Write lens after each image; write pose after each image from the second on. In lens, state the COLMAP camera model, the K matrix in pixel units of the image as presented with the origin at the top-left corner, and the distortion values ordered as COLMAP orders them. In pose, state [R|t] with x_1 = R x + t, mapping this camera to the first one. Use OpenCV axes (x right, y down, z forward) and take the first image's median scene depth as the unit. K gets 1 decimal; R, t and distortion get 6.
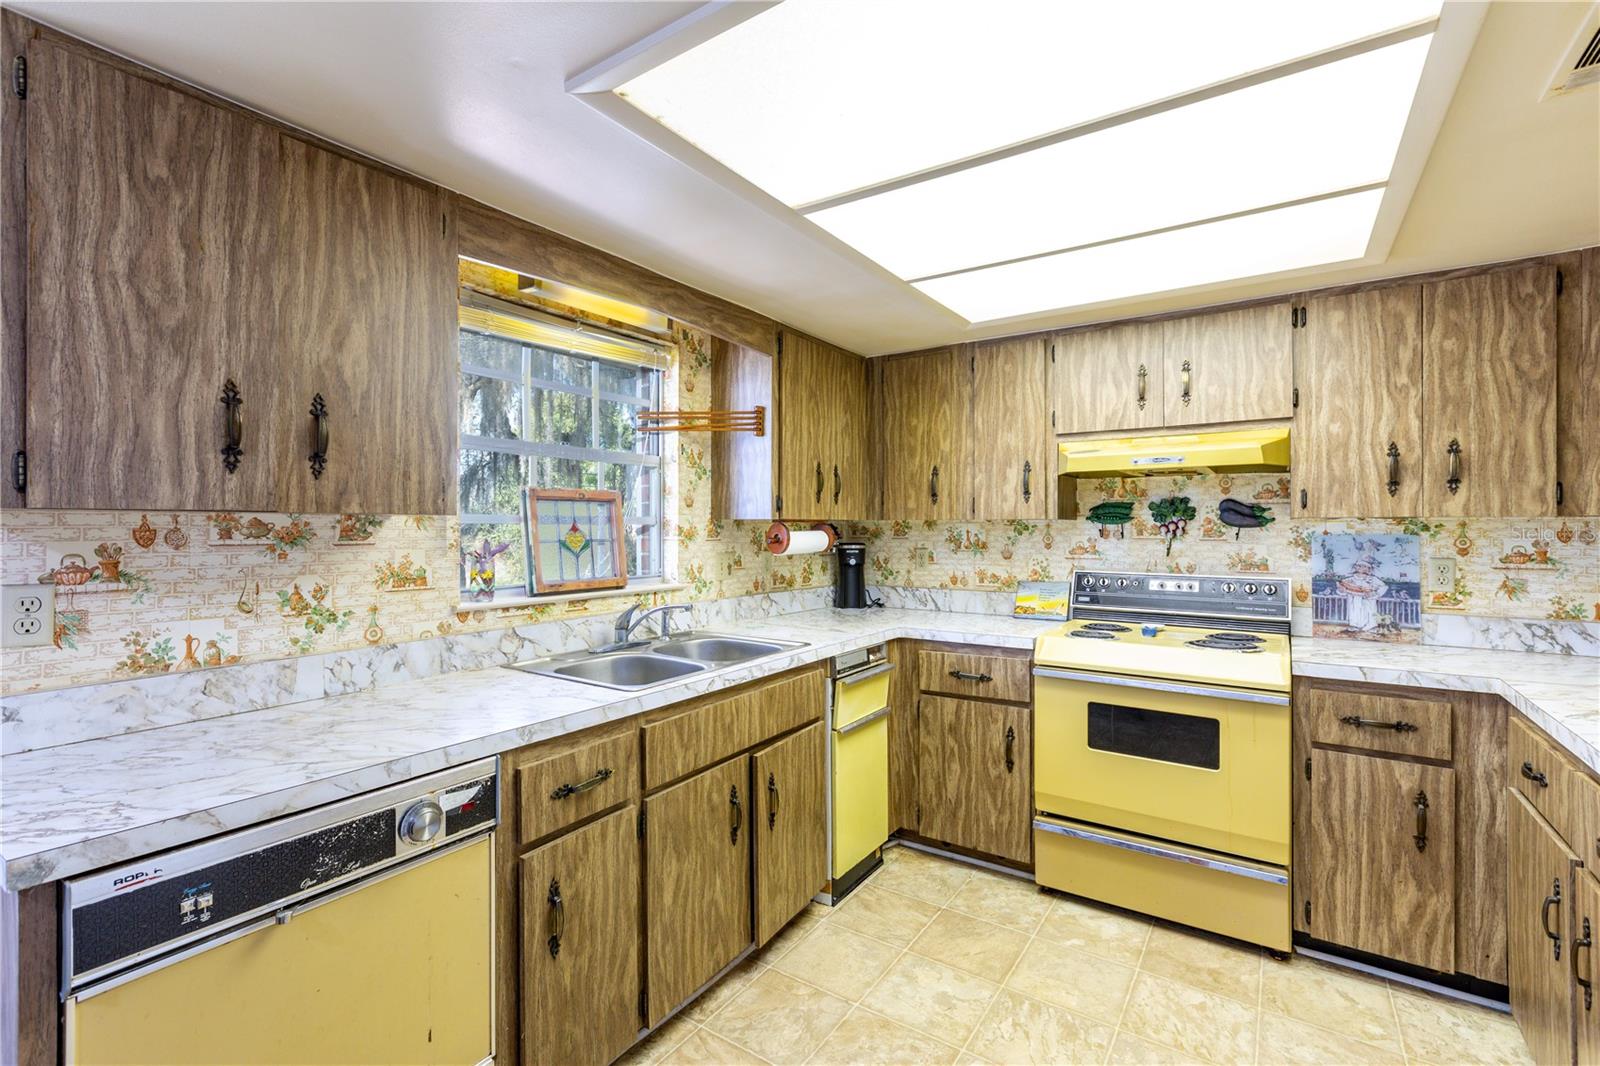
lens RADIAL K [[717.3, 0, 803.2], [0, 717.3, 521.0], [0, 0, 1]] dist [-0.002210, 0.000741]
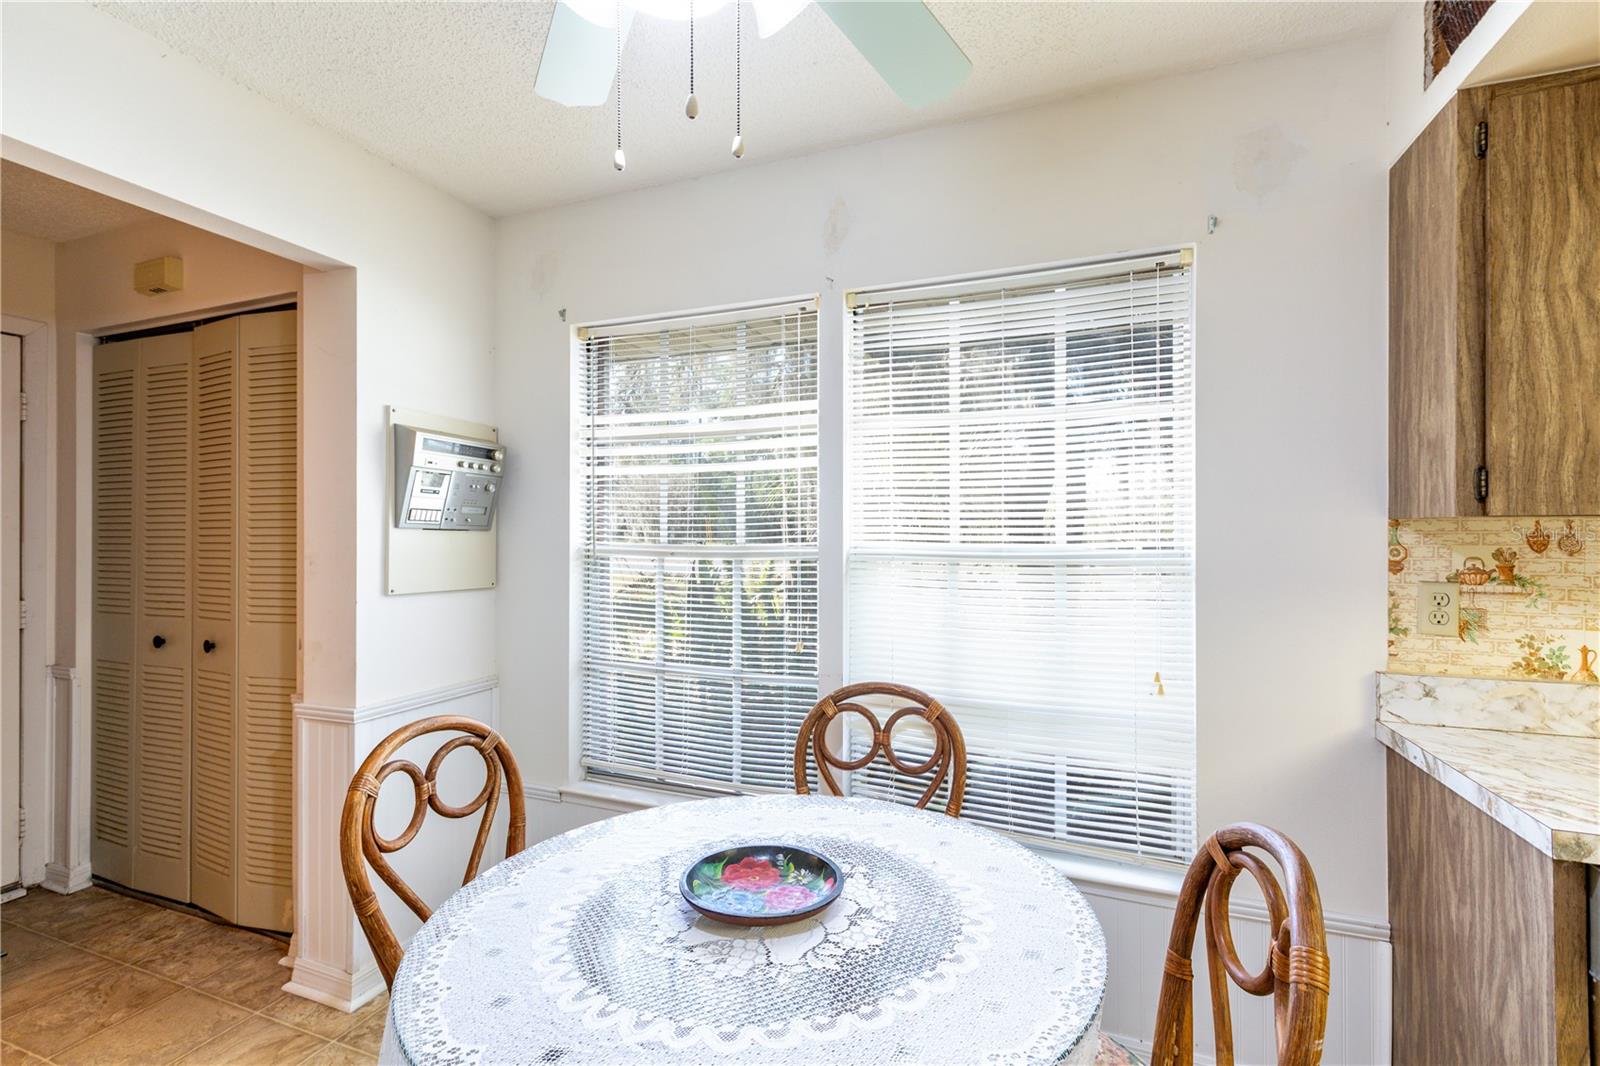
lens RADIAL K [[717.3, 0, 803.7], [0, 717.3, 527.9], [0, 0, 1]] dist [-0.002210, 0.000741]
pose [[0.217459, -0.004408, -0.976059, -0.221869], [0.007228, 0.999970, -0.002906, -0.003871], [0.976043, -0.006423, 0.217485, -0.325218]]
